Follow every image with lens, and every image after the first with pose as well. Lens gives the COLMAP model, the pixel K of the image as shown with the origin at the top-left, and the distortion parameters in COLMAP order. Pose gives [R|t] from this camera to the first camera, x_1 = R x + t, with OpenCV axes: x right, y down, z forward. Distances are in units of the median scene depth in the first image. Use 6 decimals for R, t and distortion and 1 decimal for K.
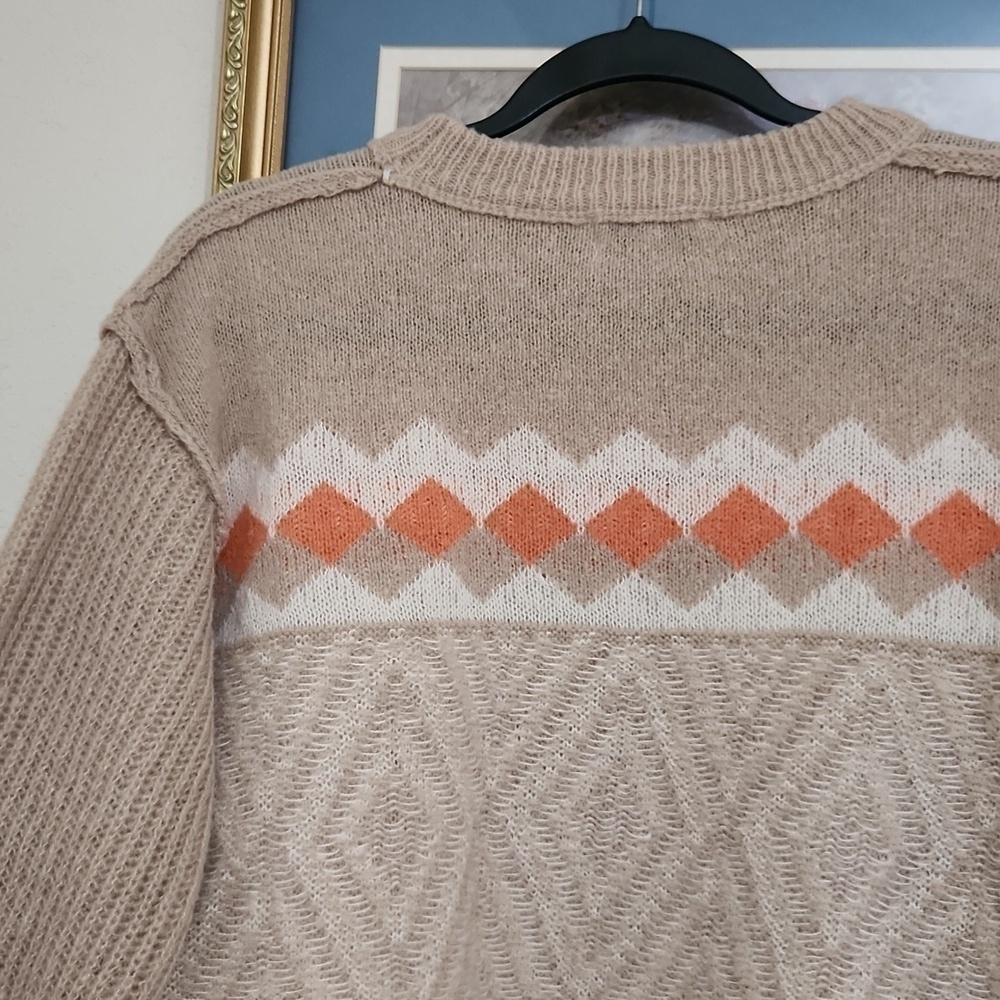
lens RADIAL K [[1480.1, 0, 516.4], [0, 1480.1, 501.9], [0, 0, 1]] dist [0.121407, -0.313392]
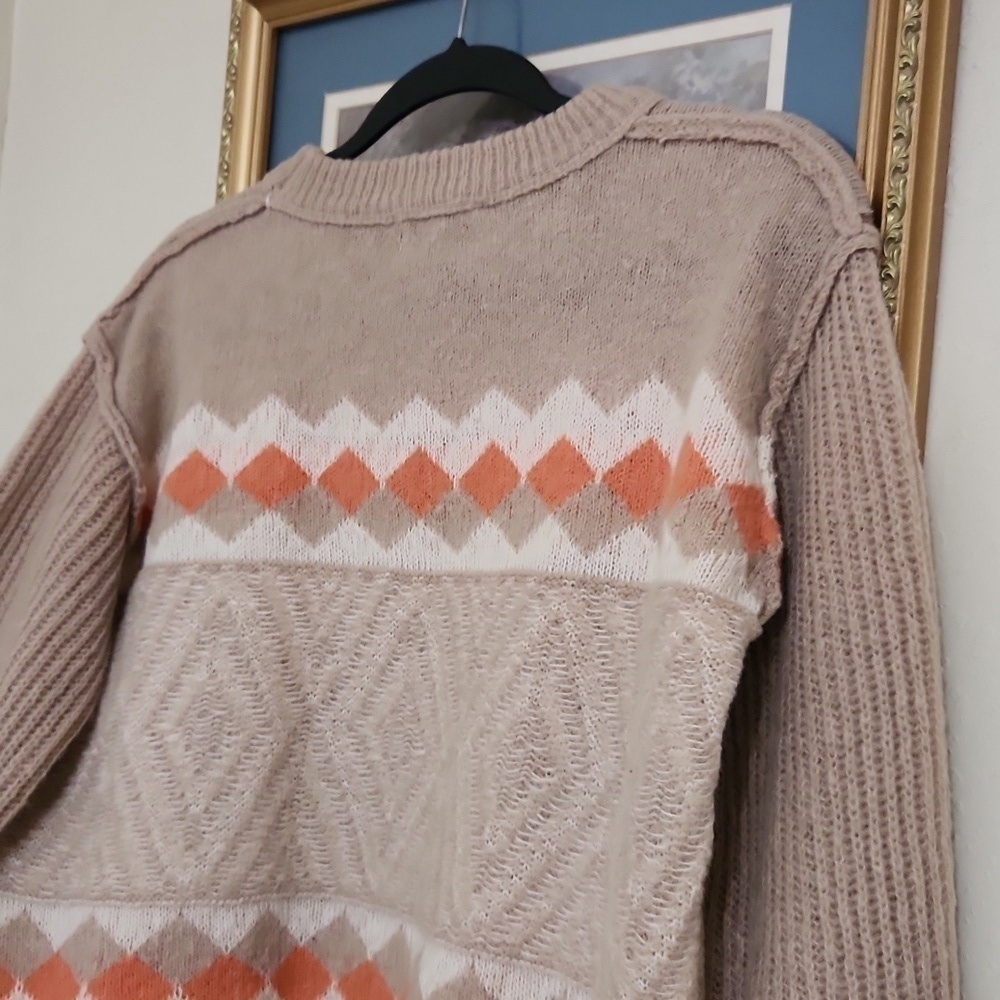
lens RADIAL K [[1480.1, 0, 516.4], [0, 1480.1, 501.9], [0, 0, 1]] dist [0.121407, -0.313392]
pose [[0.872021, -0.011975, -0.489321, 0.714783], [-0.002507, 0.999578, -0.028930, 0.066339], [0.489461, 0.026454, 0.871624, 0.038196]]
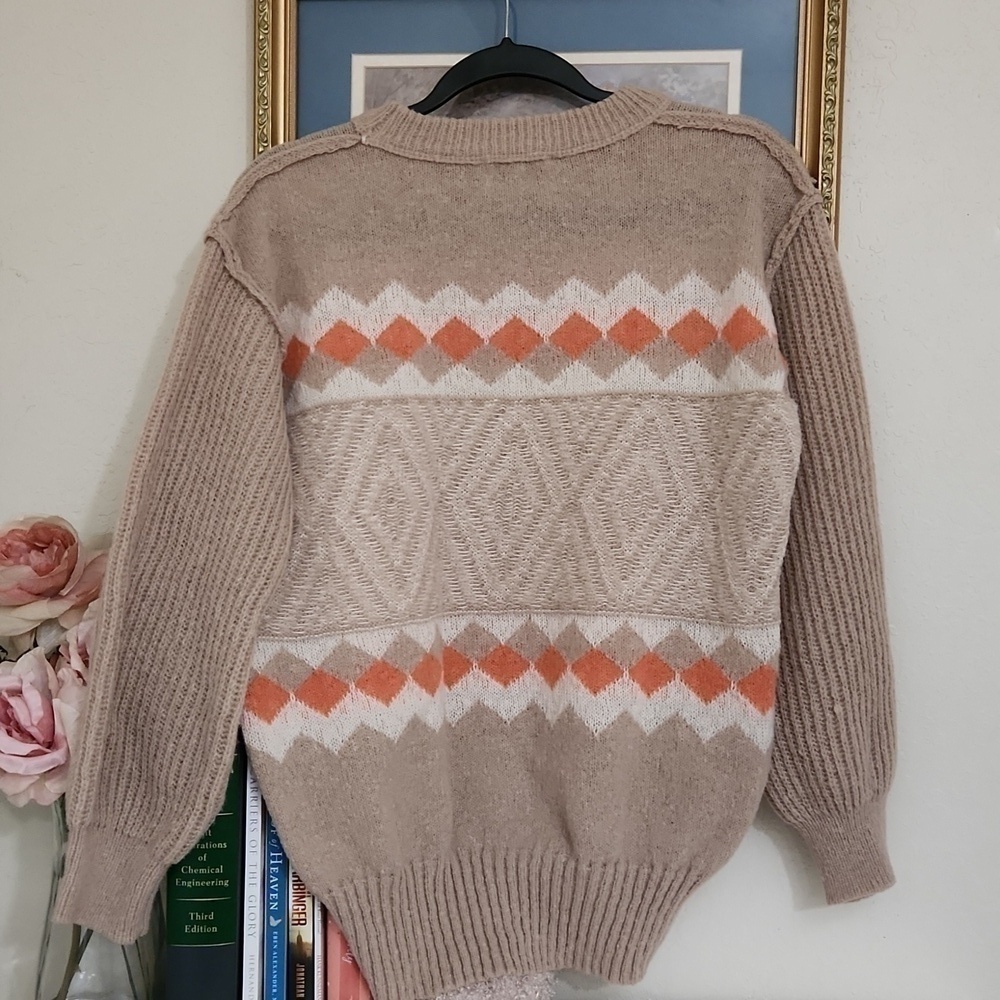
lens RADIAL K [[1480.1, 0, 516.4], [0, 1480.1, 501.9], [0, 0, 1]] dist [0.121407, -0.313392]
pose [[0.997624, -0.049406, 0.048024, -0.015351], [0.044852, 0.994778, 0.091674, 0.049192], [-0.052302, -0.089302, 0.994630, -0.784830]]
